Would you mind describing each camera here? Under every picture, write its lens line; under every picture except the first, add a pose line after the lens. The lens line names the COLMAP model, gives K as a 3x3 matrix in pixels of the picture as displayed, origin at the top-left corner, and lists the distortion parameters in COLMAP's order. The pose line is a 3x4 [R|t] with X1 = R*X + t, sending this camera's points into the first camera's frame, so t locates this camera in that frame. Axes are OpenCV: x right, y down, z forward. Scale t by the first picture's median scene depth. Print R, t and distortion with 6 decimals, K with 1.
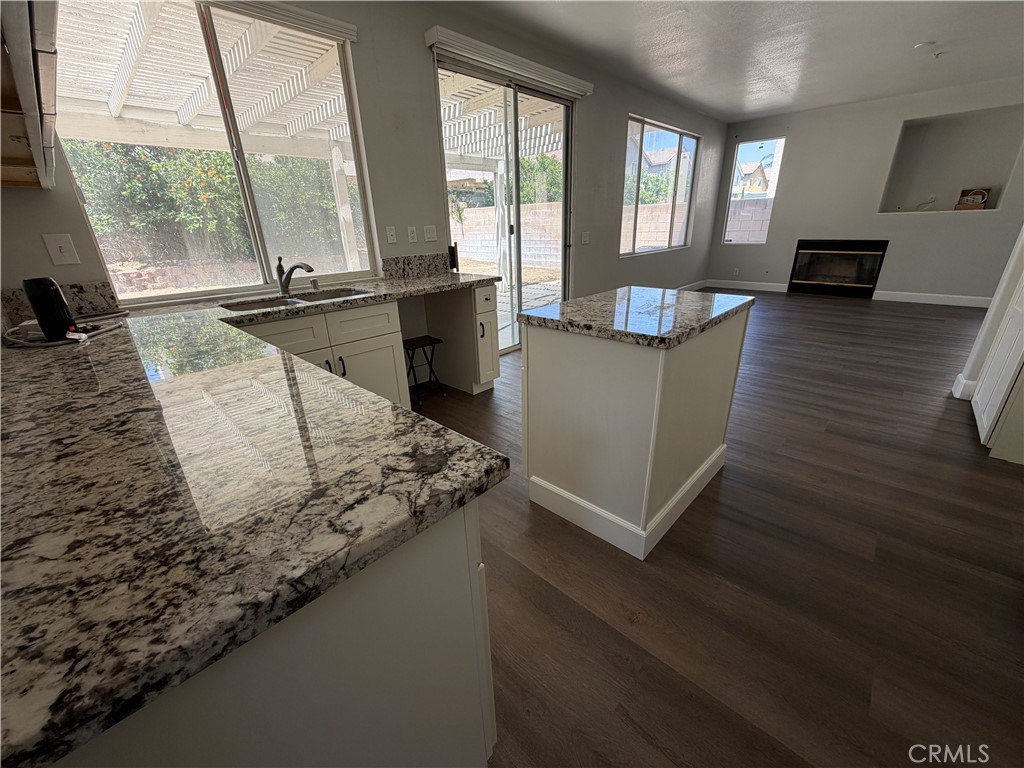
lens RADIAL K [[408.3, 0, 509.0], [0, 408.3, 385.3], [0, 0, 1]] dist [-0.002283, 0.000142]
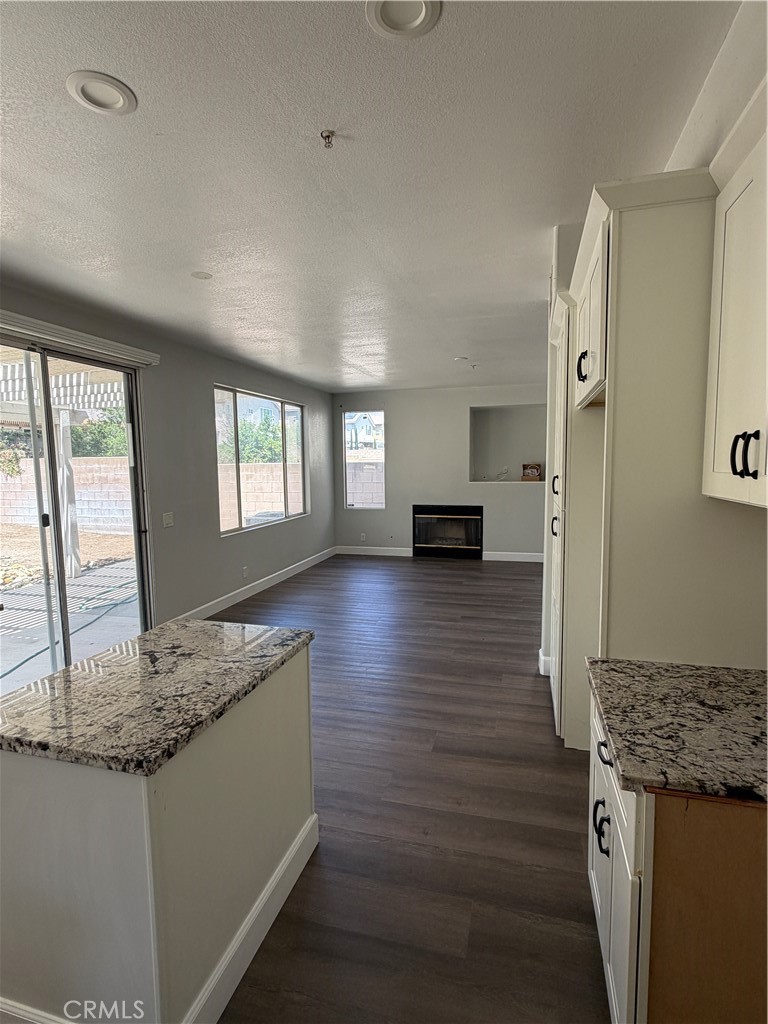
lens RADIAL K [[510.3, 0, 382.3], [0, 510.3, 510.3], [0, 0, 1]] dist [0.003396, -0.000267]
pose [[0.884263, -0.025442, 0.466296, 0.090741], [0.159193, 0.955129, -0.249773, -0.063869], [-0.439018, 0.295096, 0.848635, -0.022680]]
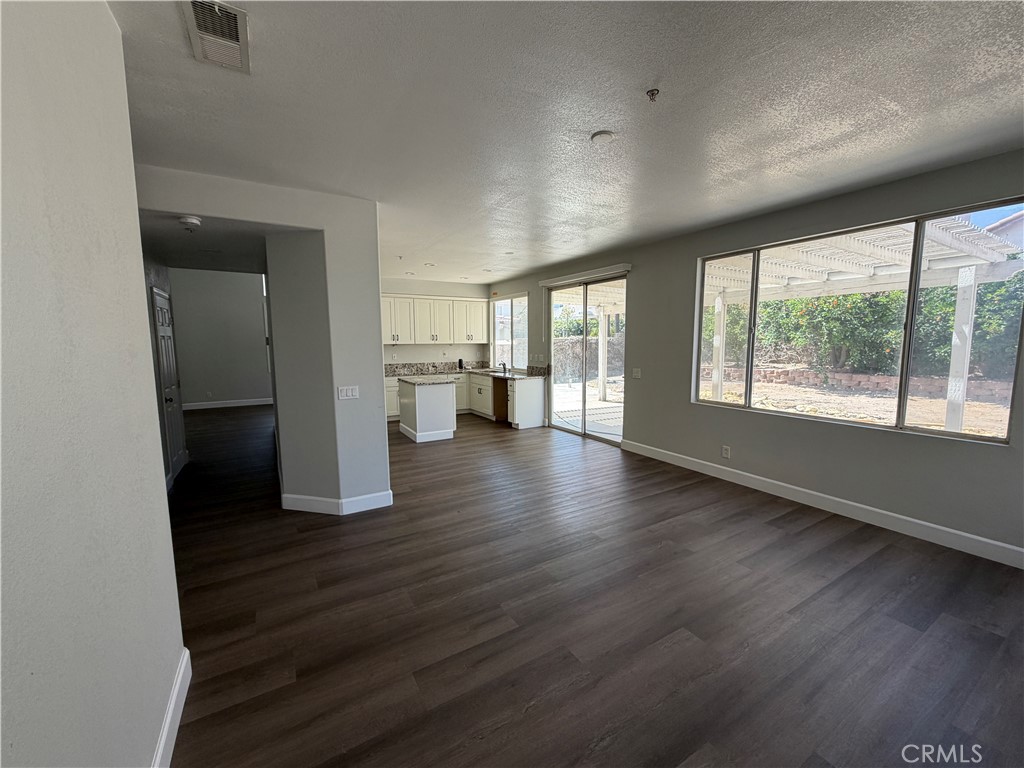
lens RADIAL K [[408.3, 0, 510.3], [0, 408.3, 385.9], [0, 0, 1]] dist [-0.002283, 0.000142]
pose [[-0.267356, 0.139182, -0.953493, 1.321615], [-0.341530, 0.911589, 0.228829, -0.452001], [0.901043, 0.386825, -0.196184, 0.883957]]
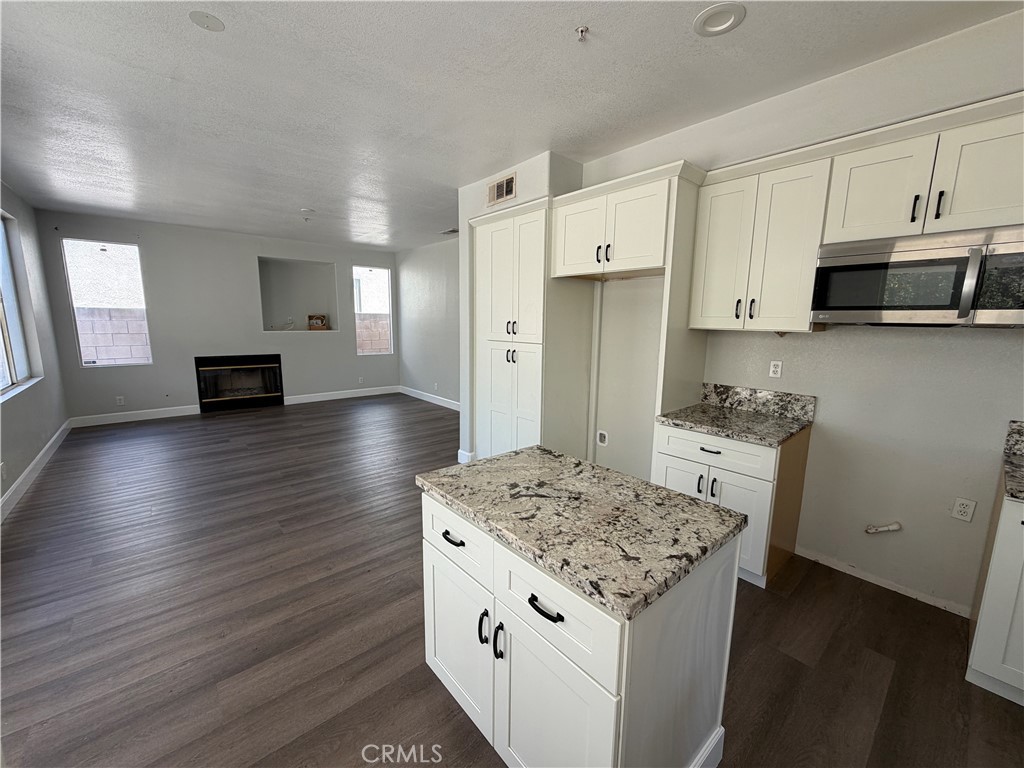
lens RADIAL K [[408.3, 0, 512.2], [0, 408.3, 387.1], [0, 0, 1]] dist [-0.002283, 0.000142]
pose [[0.099615, -0.134025, 0.985959, -0.158153], [0.350082, 0.932254, 0.091354, -0.181676], [-0.931407, 0.336066, 0.139786, 0.334849]]
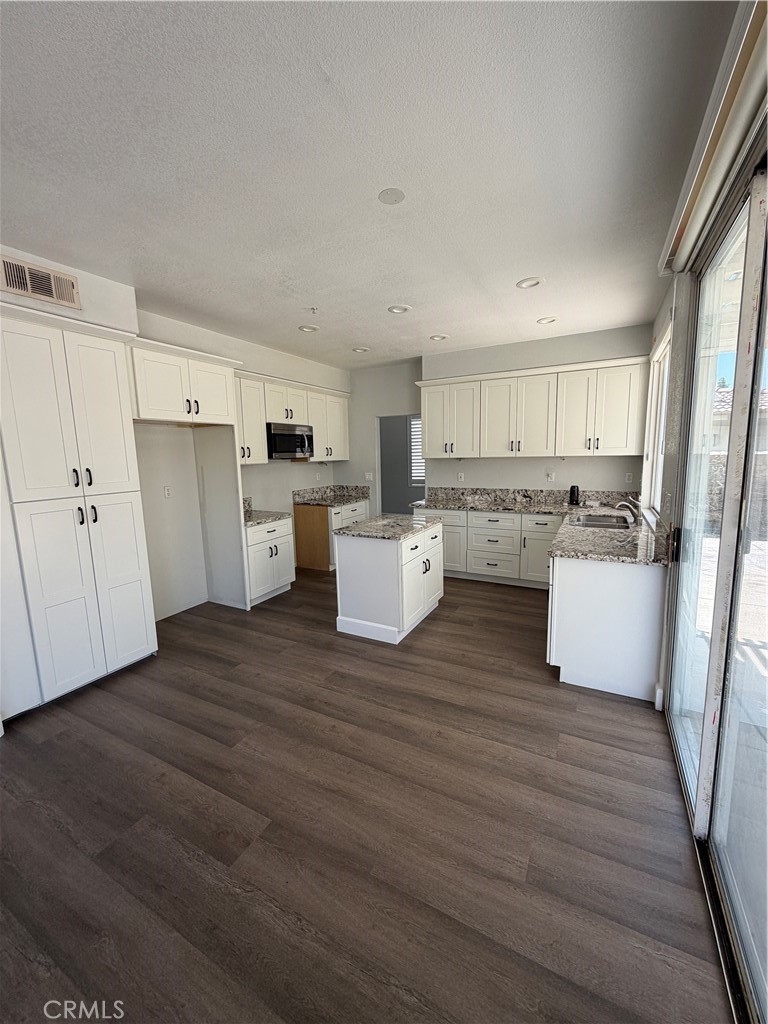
lens RADIAL K [[408.3, 0, 384.0], [0, 408.3, 508.1], [0, 0, 1]] dist [-0.002283, 0.000142]
pose [[-0.961950, 0.087491, -0.258838, 0.324784], [-0.050255, 0.874524, 0.482371, -0.457818], [0.268563, 0.477025, -0.836852, 0.976393]]
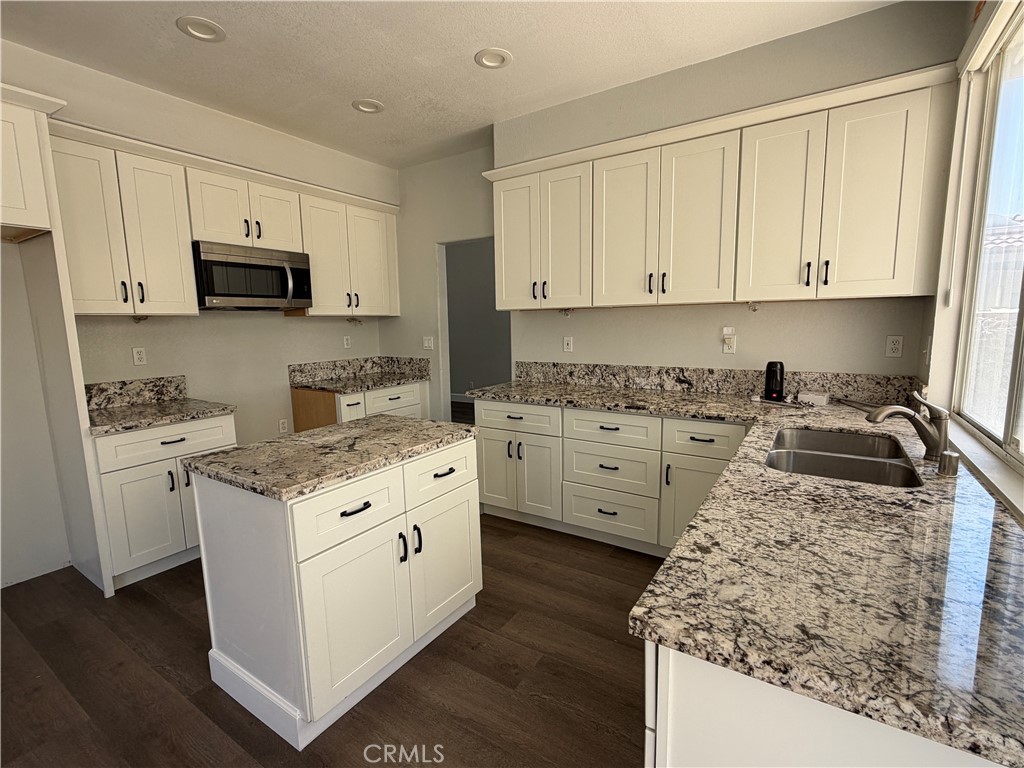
lens RADIAL K [[477.4, 0, 515.2], [0, 477.4, 383.8], [0, 0, 1]] dist [0.000652, -0.000225]
pose [[-0.981383, 0.072299, -0.177933, 0.049771], [-0.023303, 0.874773, 0.483973, -0.308613], [0.190641, 0.479109, -0.856802, 0.709704]]
